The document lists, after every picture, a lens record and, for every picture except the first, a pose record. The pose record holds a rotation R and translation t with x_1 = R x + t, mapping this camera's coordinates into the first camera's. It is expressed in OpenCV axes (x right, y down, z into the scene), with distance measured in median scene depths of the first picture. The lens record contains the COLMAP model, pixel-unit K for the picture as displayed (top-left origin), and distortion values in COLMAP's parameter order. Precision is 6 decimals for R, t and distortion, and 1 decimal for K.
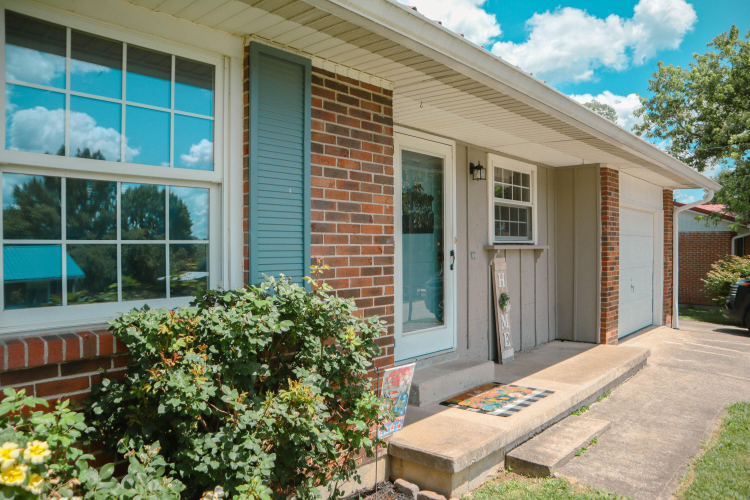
lens RADIAL K [[517.0, 0, 374.6], [0, 517.0, 253.7], [0, 0, 1]] dist [-0.140299, 0.098004]
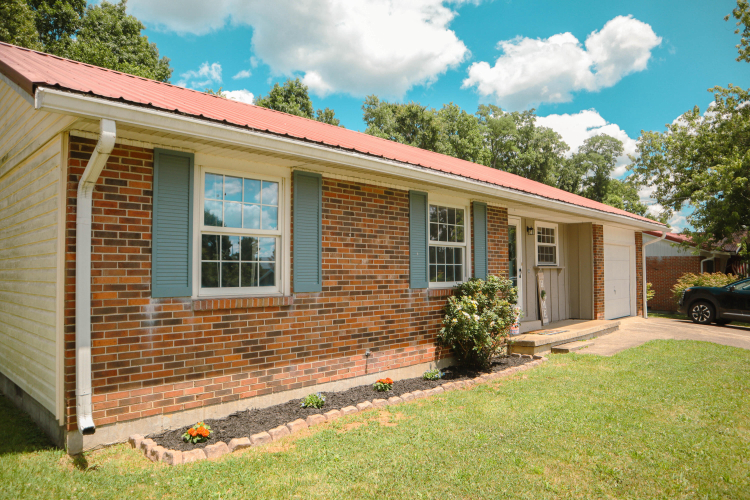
lens RADIAL K [[517.0, 0, 374.6], [0, 517.0, 253.7], [0, 0, 1]] dist [-0.140299, 0.098004]
pose [[0.999728, -0.002653, -0.023157, -0.348077], [0.001599, 0.998966, -0.045427, 0.023142], [0.023254, 0.045377, 0.998699, -0.978658]]
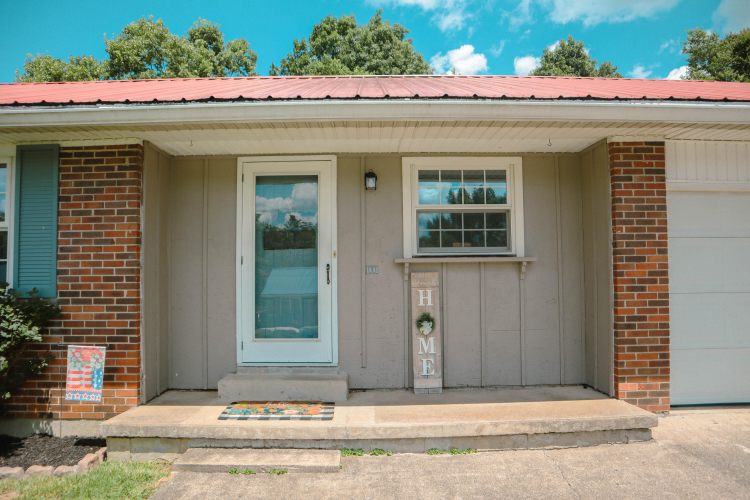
lens RADIAL K [[517.0, 0, 374.6], [0, 517.0, 253.7], [0, 0, 1]] dist [-0.140299, 0.098004]
pose [[0.689202, -0.032211, -0.723853, 0.807987], [0.000481, 0.999032, -0.043997, 0.014331], [0.724569, 0.029975, 0.688550, 0.320425]]
